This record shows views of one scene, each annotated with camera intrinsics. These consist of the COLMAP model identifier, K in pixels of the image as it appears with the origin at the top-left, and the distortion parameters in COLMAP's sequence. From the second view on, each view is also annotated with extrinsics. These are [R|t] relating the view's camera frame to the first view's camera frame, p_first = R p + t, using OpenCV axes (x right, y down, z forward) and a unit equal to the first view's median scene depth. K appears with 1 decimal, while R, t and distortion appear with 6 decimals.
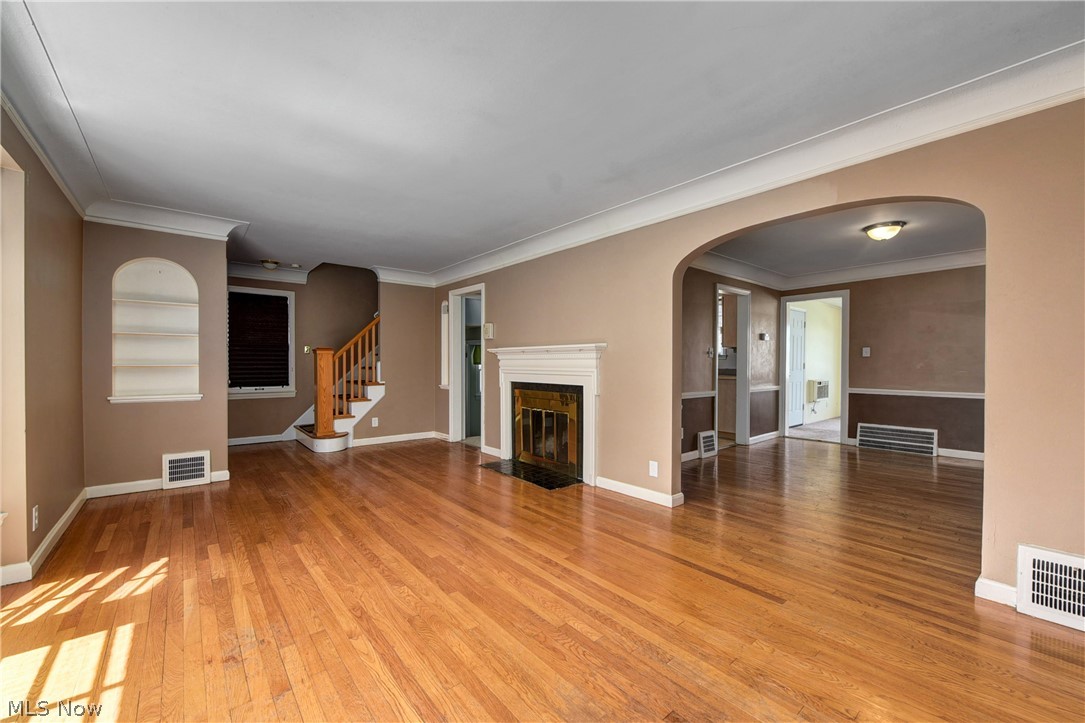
lens RADIAL K [[438.1, 0, 542.5], [0, 438.1, 361.5], [0, 0, 1]] dist [-0.008762, -0.000260]
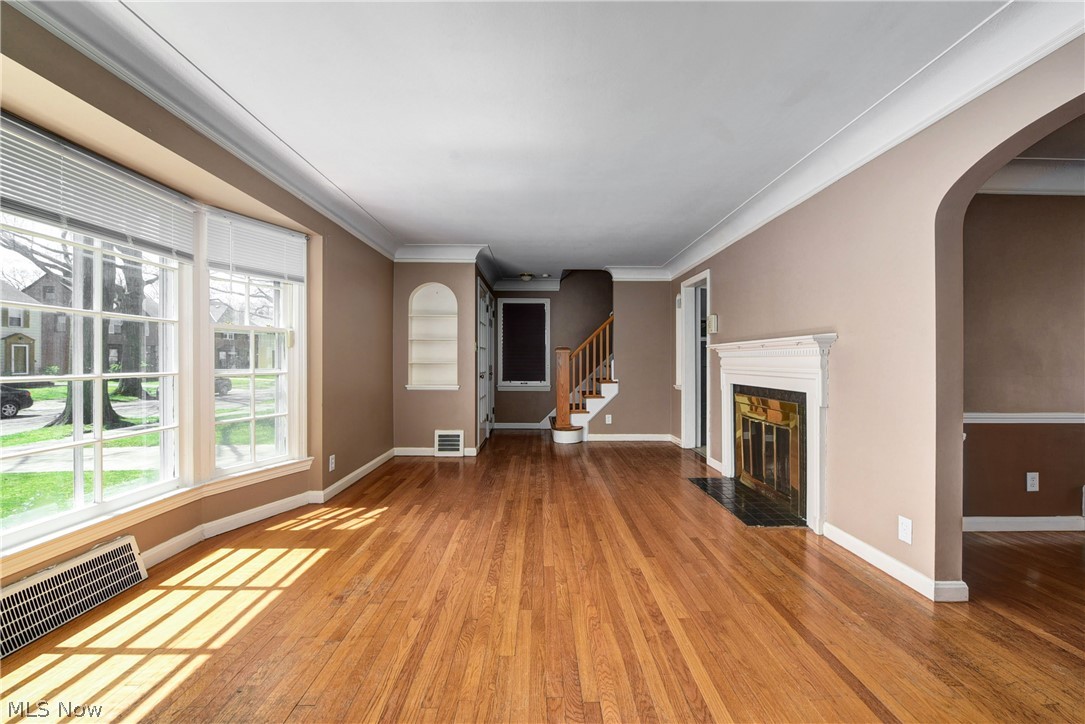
lens RADIAL K [[438.1, 0, 542.5], [0, 438.1, 362.0], [0, 0, 1]] dist [-0.008762, -0.000260]
pose [[0.772398, 0.001865, -0.635137, 0.222907], [0.001588, 0.999987, 0.004868, -0.000351], [0.635137, -0.004769, 0.772385, 0.168790]]
